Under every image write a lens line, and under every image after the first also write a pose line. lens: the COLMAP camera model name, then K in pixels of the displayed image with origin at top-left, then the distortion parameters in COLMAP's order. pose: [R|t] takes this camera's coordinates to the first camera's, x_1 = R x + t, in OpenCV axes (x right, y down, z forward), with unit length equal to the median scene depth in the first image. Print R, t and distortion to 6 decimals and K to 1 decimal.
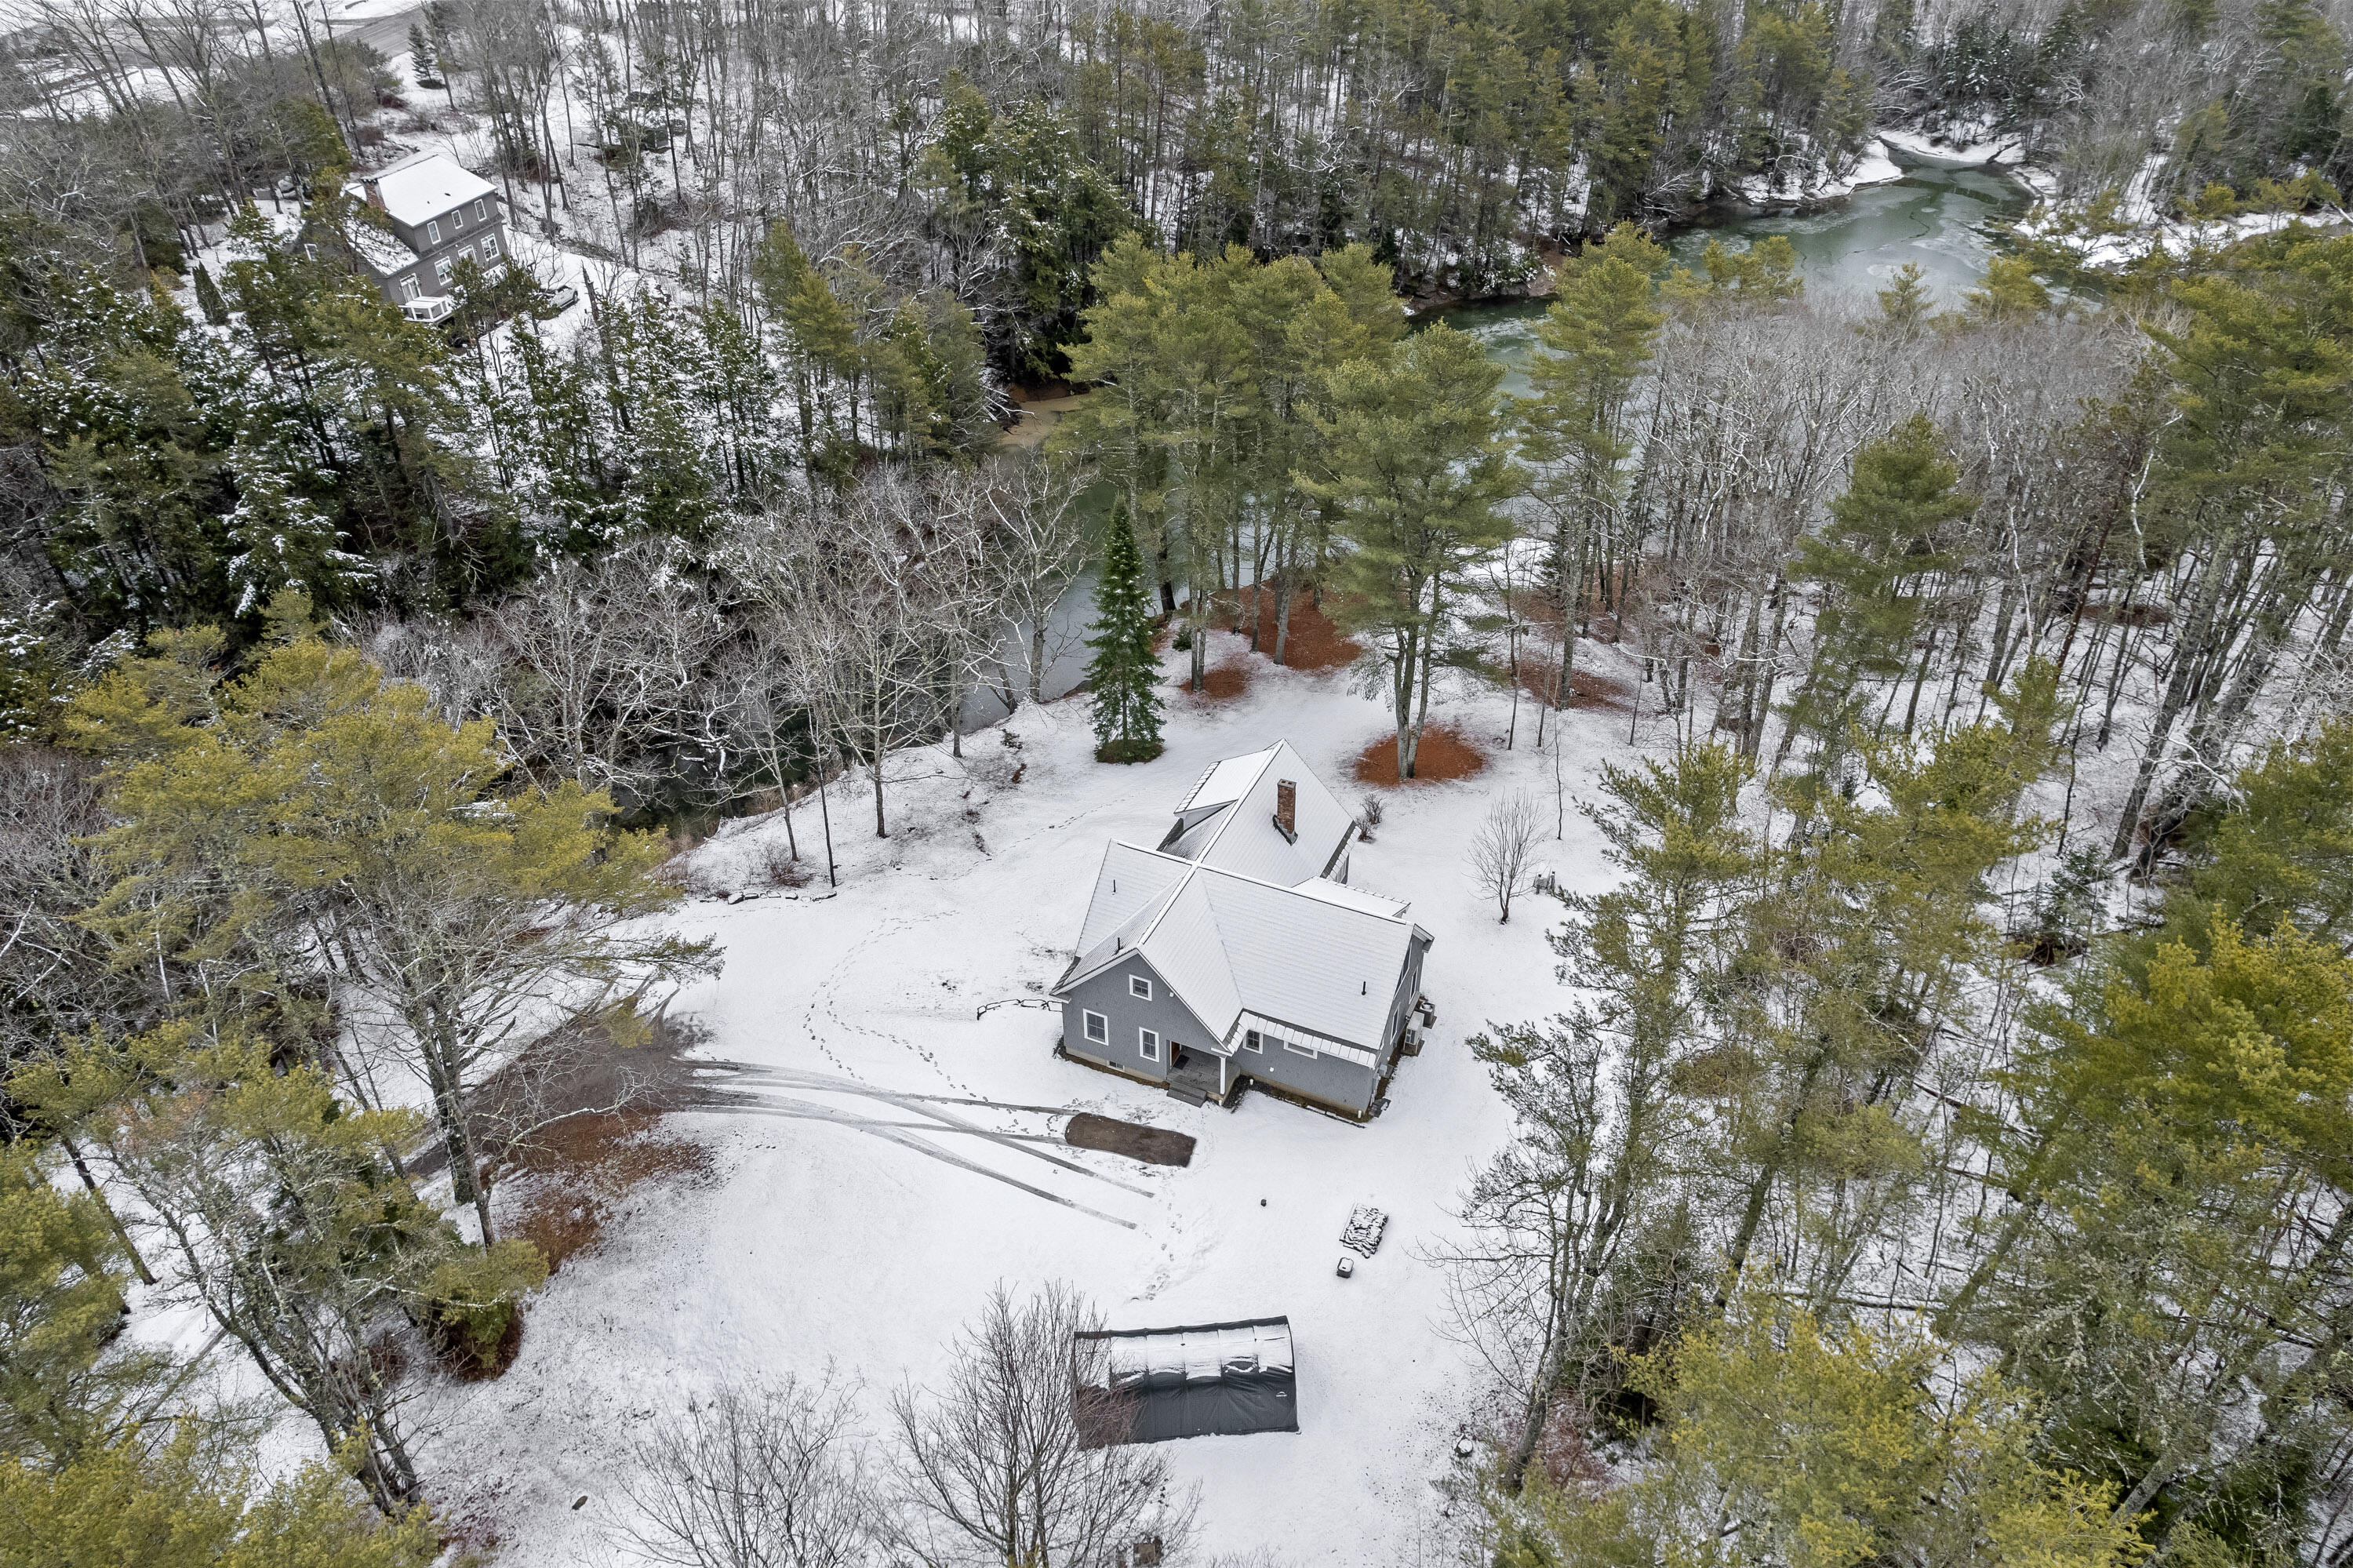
lens RADIAL K [[1511.5, 0, 1183.3], [0, 1511.5, 781.2], [0, 0, 1]] dist [-0.070570, 0.056504]
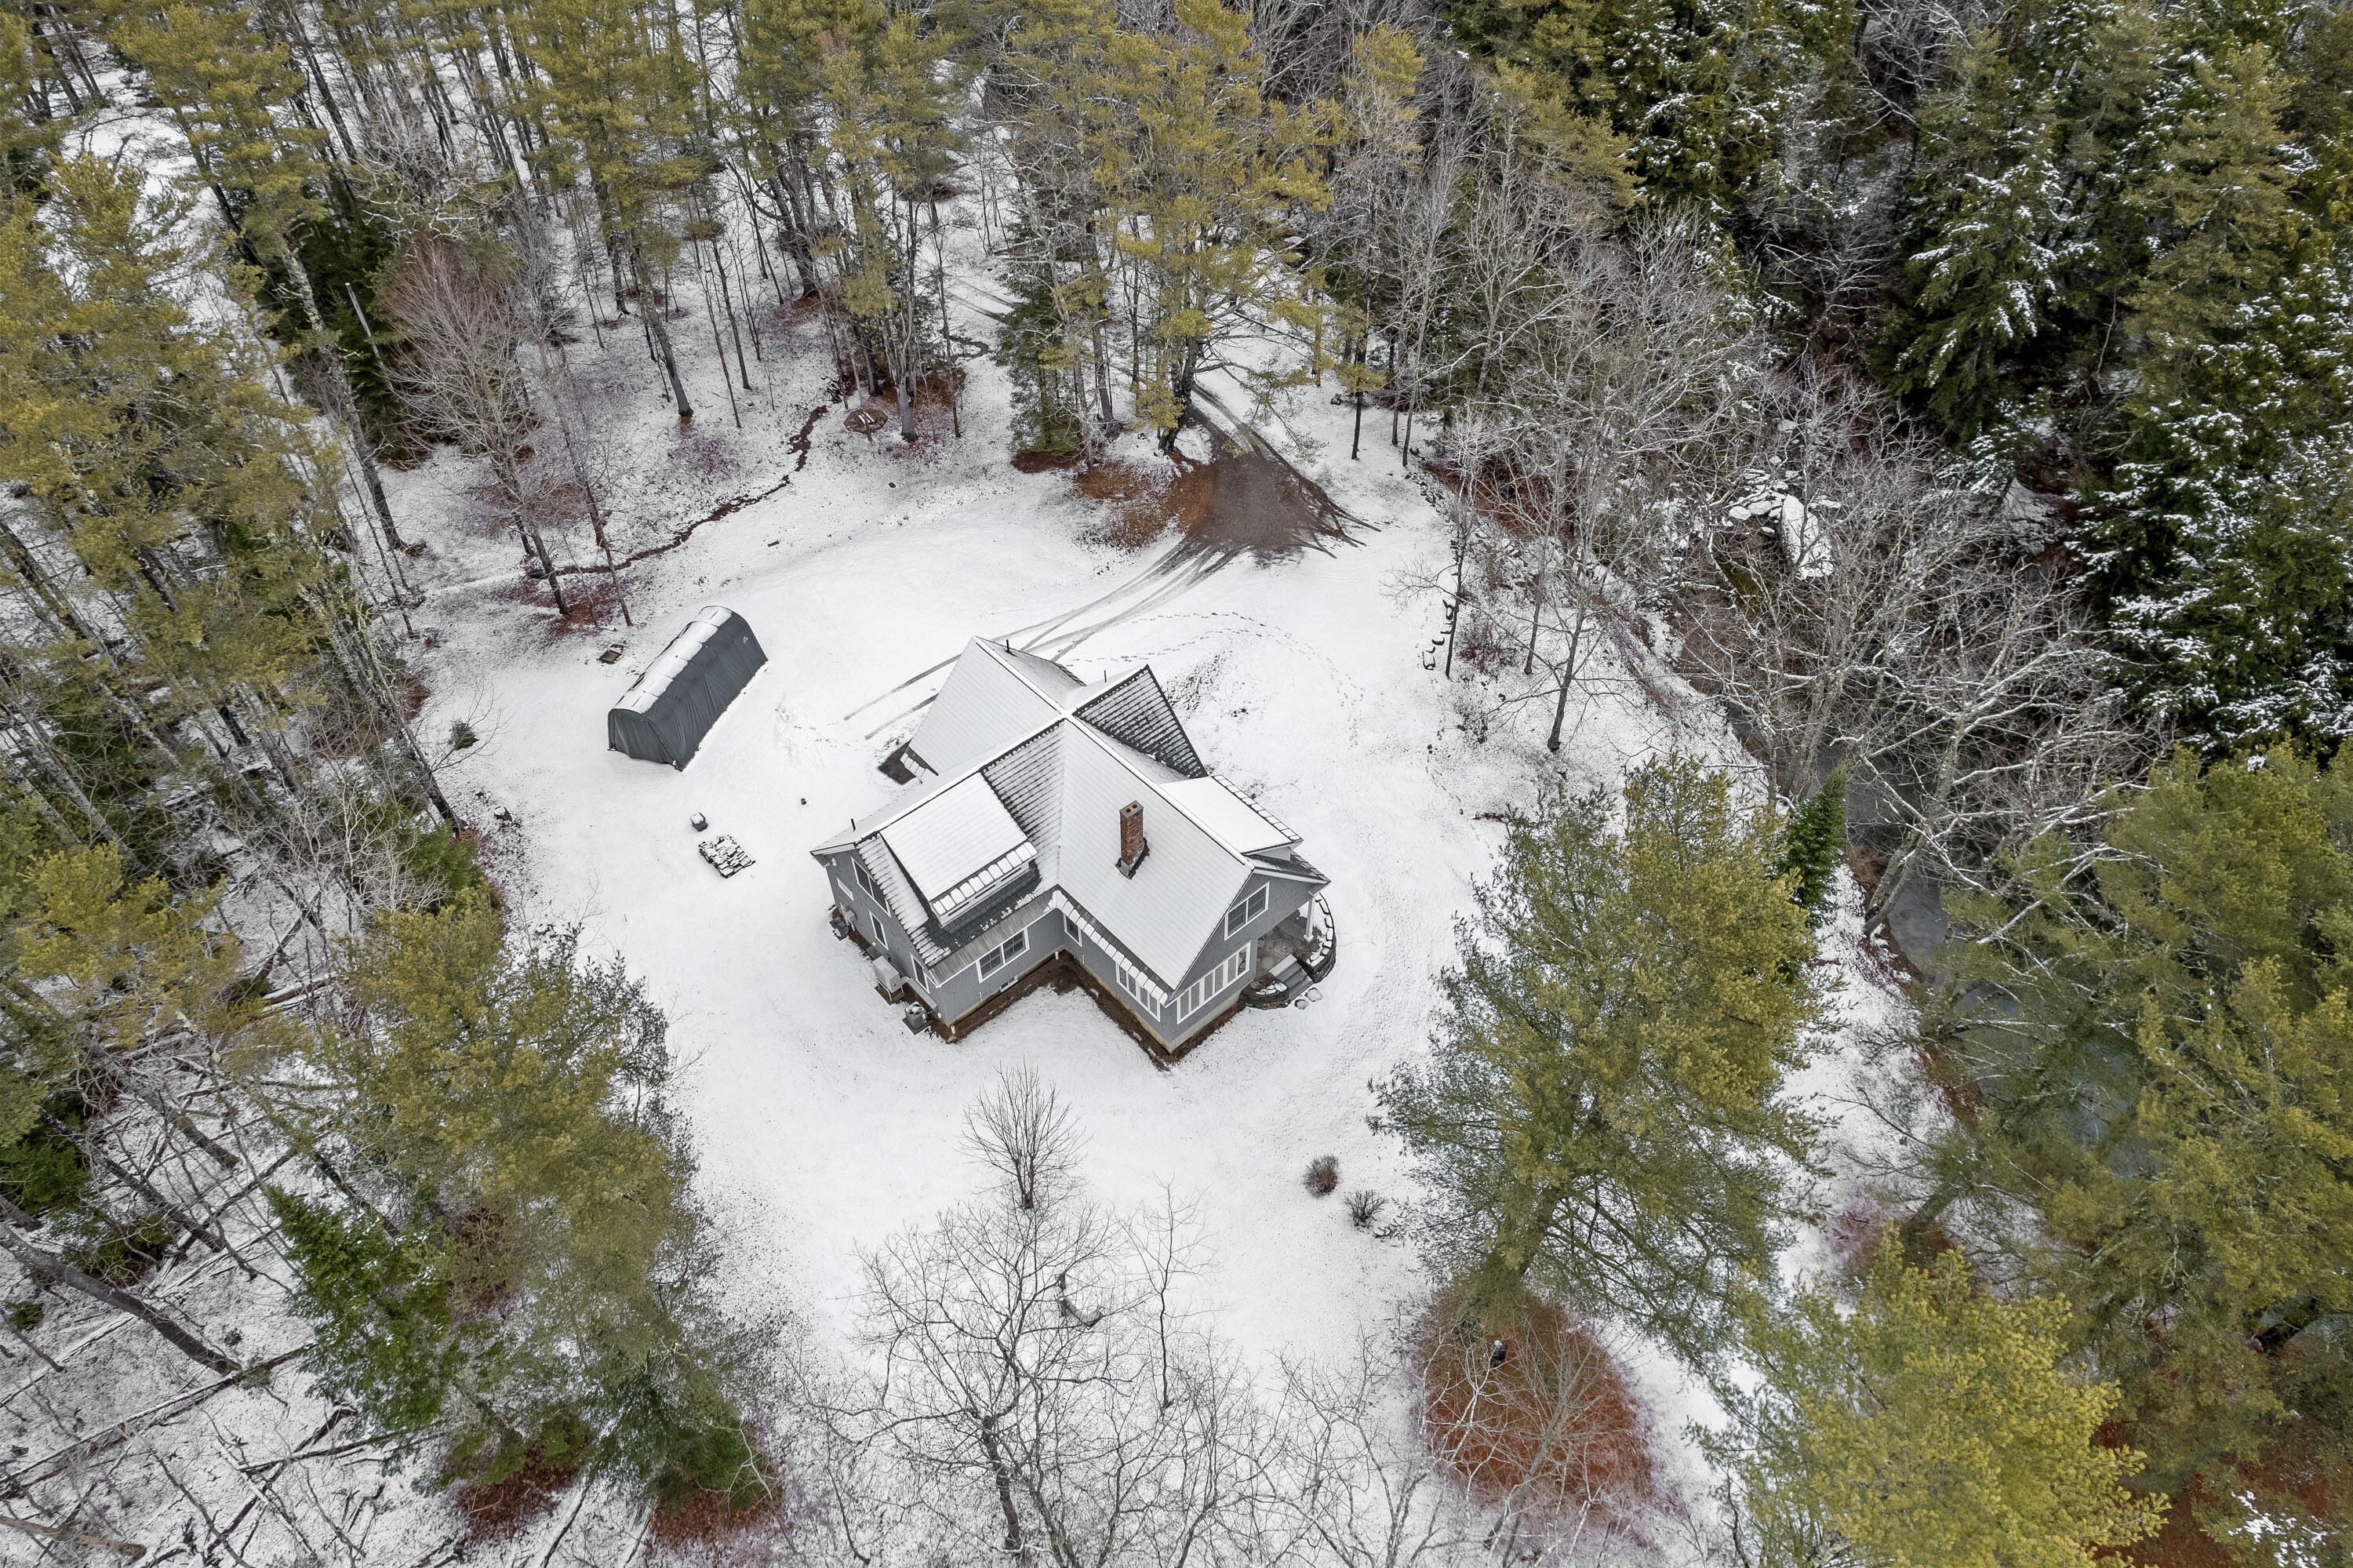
lens RADIAL K [[1511.5, 0, 1183.3], [0, 1511.5, 781.2], [0, 0, 1]] dist [-0.070570, 0.056504]
pose [[-0.399756, 0.675547, -0.619541, 0.572789], [-0.532500, 0.378989, 0.756843, -0.656591], [0.746082, 0.632458, 0.208226, 0.908877]]
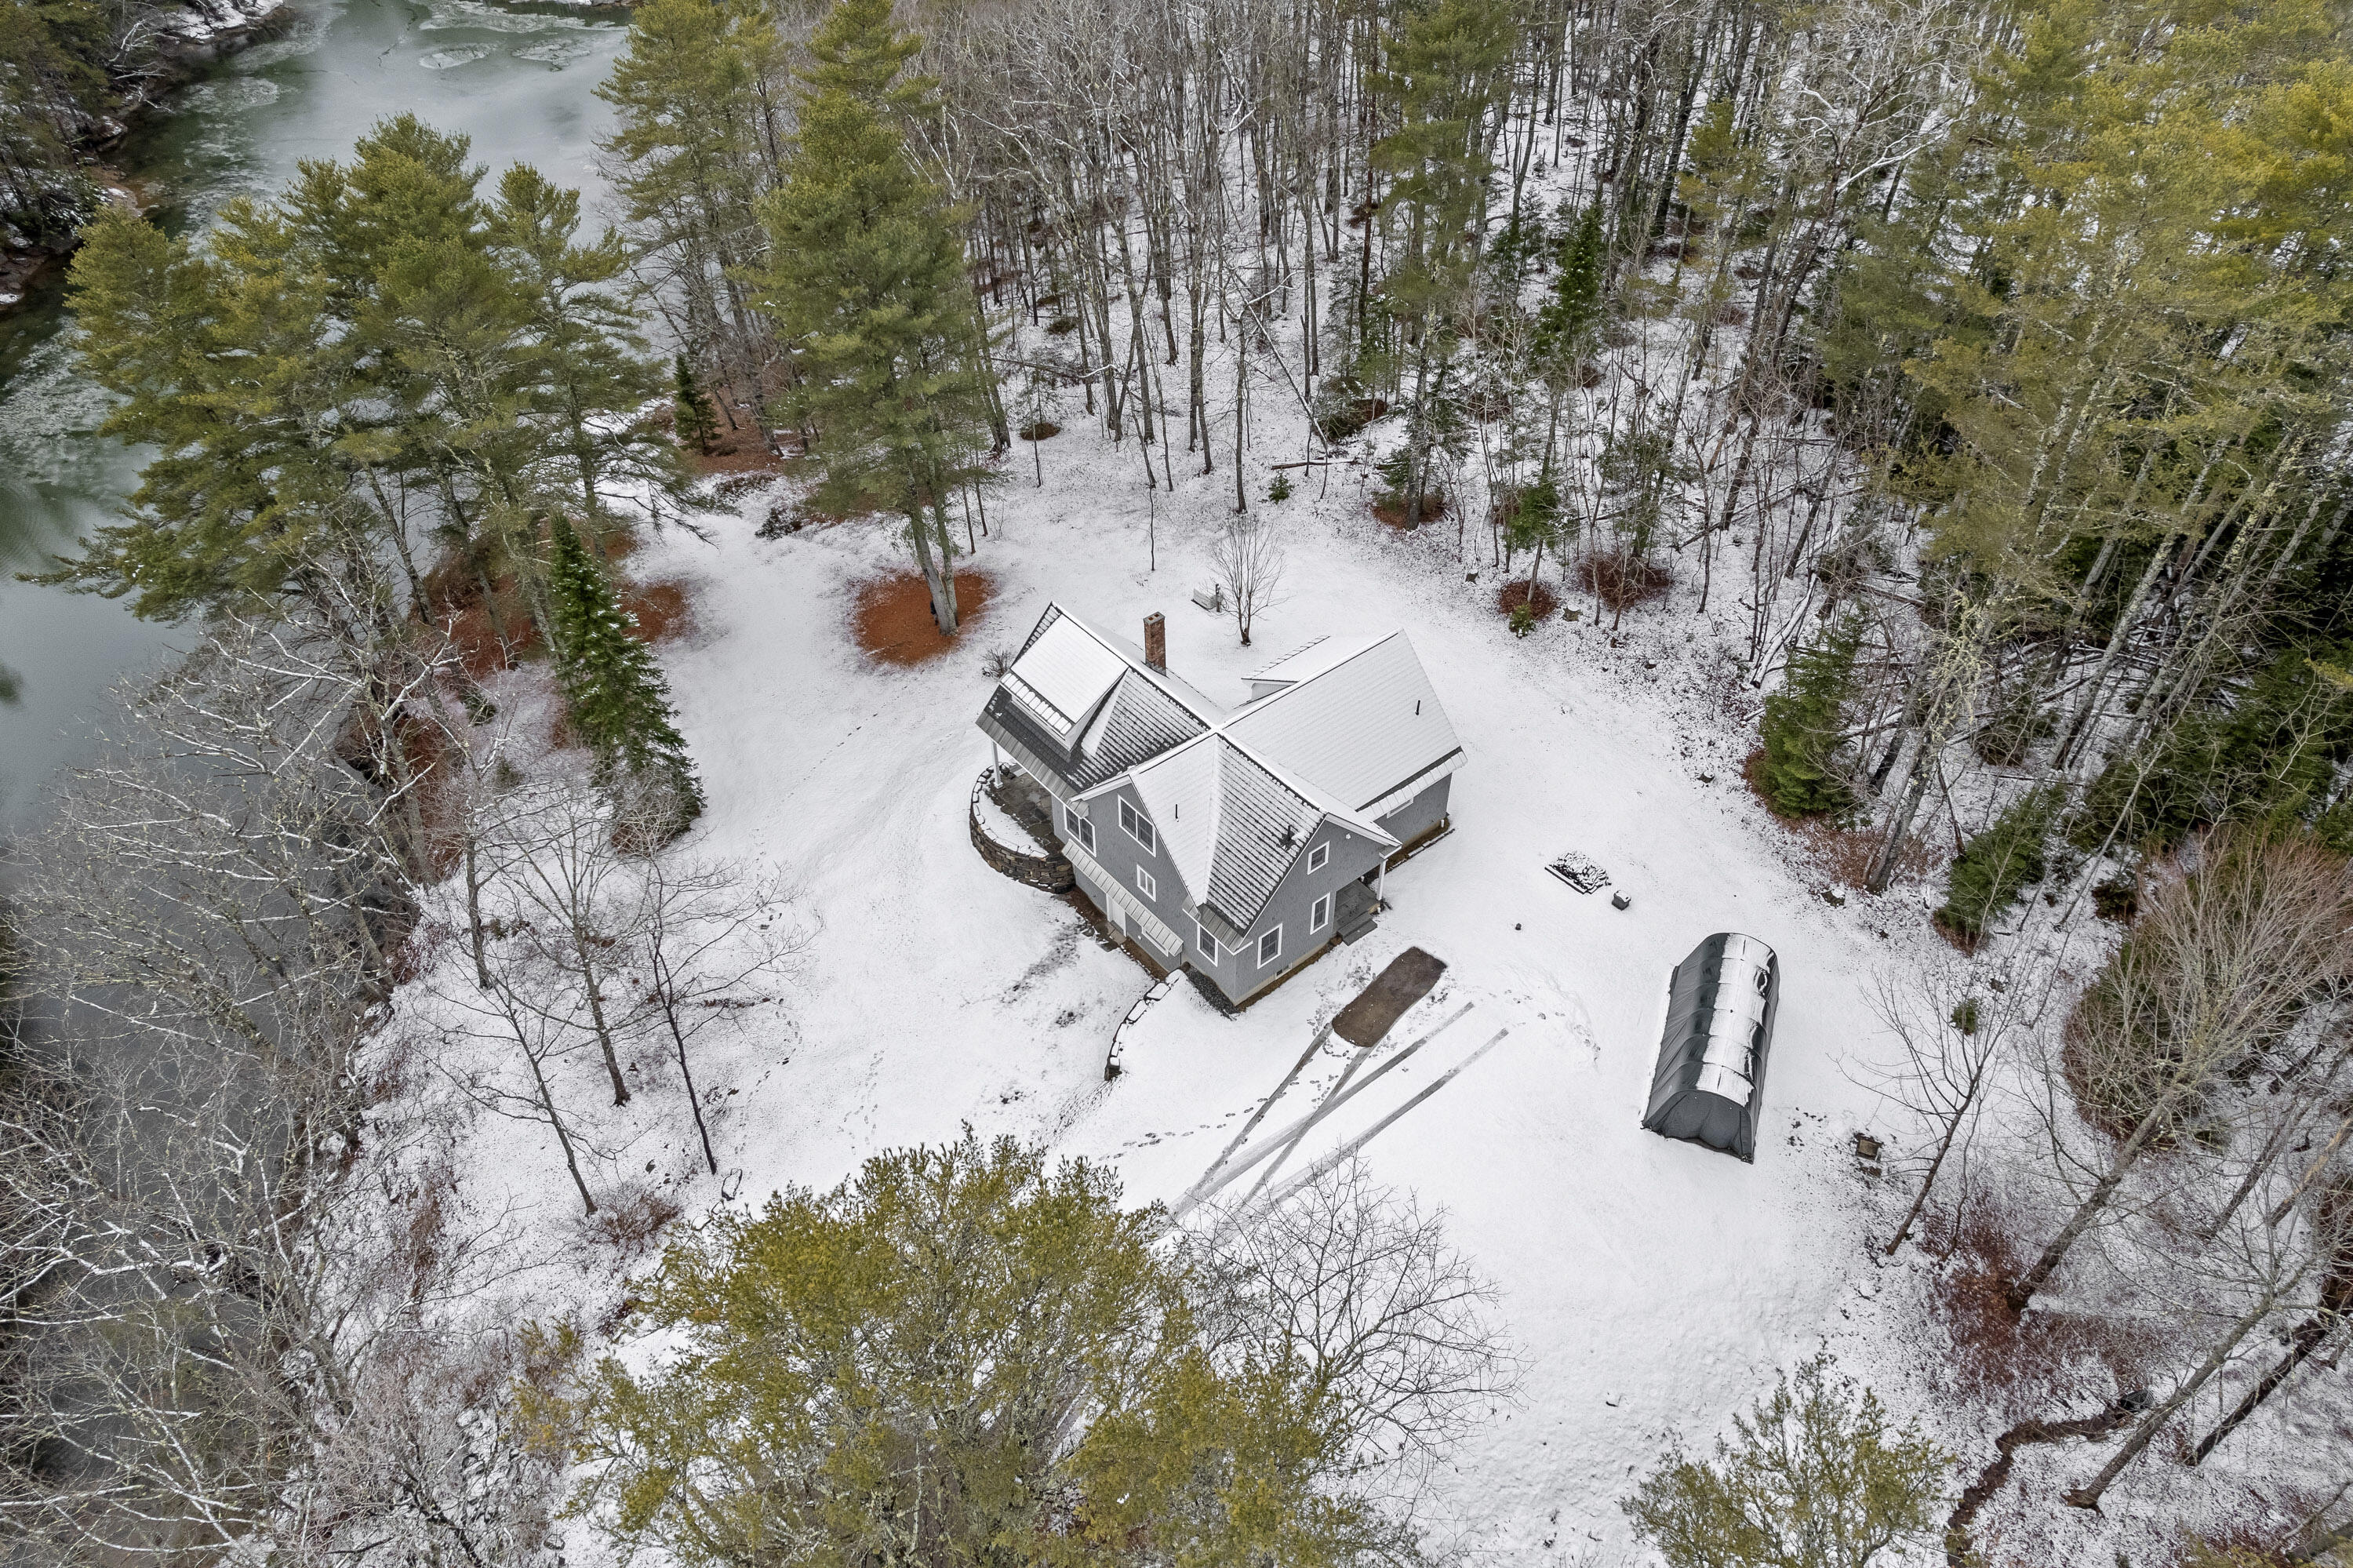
lens RADIAL K [[1511.5, 0, 1183.3], [0, 1511.5, 781.2], [0, 0, 1]] dist [-0.070570, 0.056504]
pose [[0.442550, -0.602025, 0.664617, -0.603267], [0.525142, 0.774754, 0.352112, -0.241508], [-0.726894, 0.193191, 0.659016, 0.459667]]
